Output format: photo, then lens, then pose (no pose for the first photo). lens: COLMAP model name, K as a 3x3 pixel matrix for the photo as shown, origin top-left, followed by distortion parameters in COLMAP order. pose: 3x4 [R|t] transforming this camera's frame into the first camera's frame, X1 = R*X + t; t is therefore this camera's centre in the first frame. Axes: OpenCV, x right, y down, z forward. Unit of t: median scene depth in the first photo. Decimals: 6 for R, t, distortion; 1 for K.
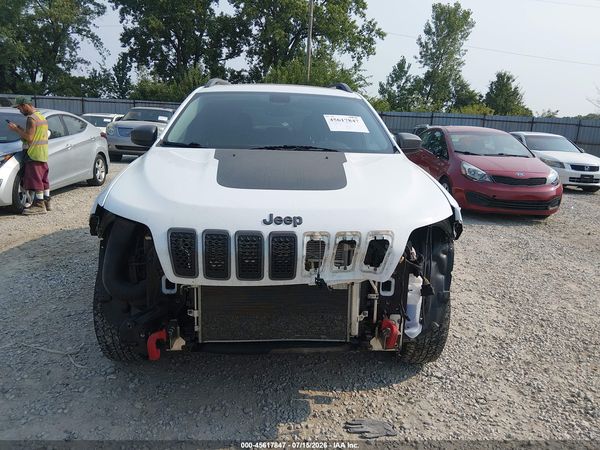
lens RADIAL K [[440.2, 0, 304.4], [0, 440.2, 225.3], [0, 0, 1]] dist [0.102274, -0.155325]
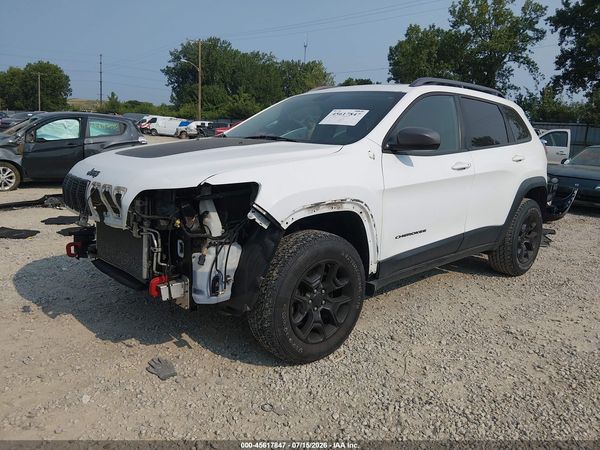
lens RADIAL K [[440.2, 0, 304.4], [0, 440.2, 225.3], [0, 0, 1]] dist [0.102274, -0.155325]
pose [[0.638451, 0.149091, -0.755084, 0.745487], [-0.189404, 0.981324, 0.033613, -0.011715], [0.745993, 0.121555, 0.654766, 0.295500]]
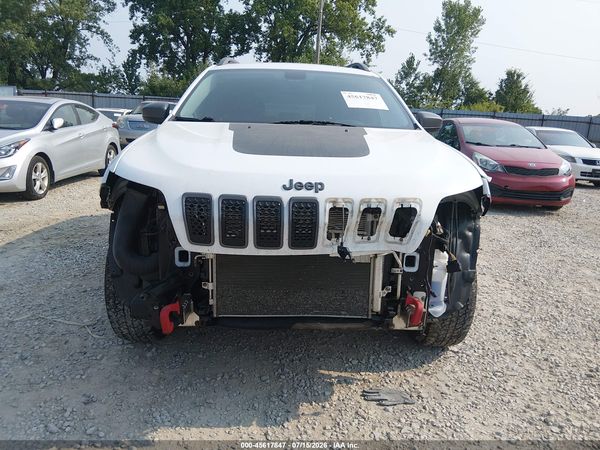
lens RADIAL K [[440.2, 0, 304.4], [0, 440.2, 225.3], [0, 0, 1]] dist [0.102274, -0.155325]
pose [[0.999837, 0.007308, -0.016483, -0.015828], [-0.007227, 0.999962, 0.004952, 0.034516], [0.016518, -0.004832, 0.999852, 0.029540]]
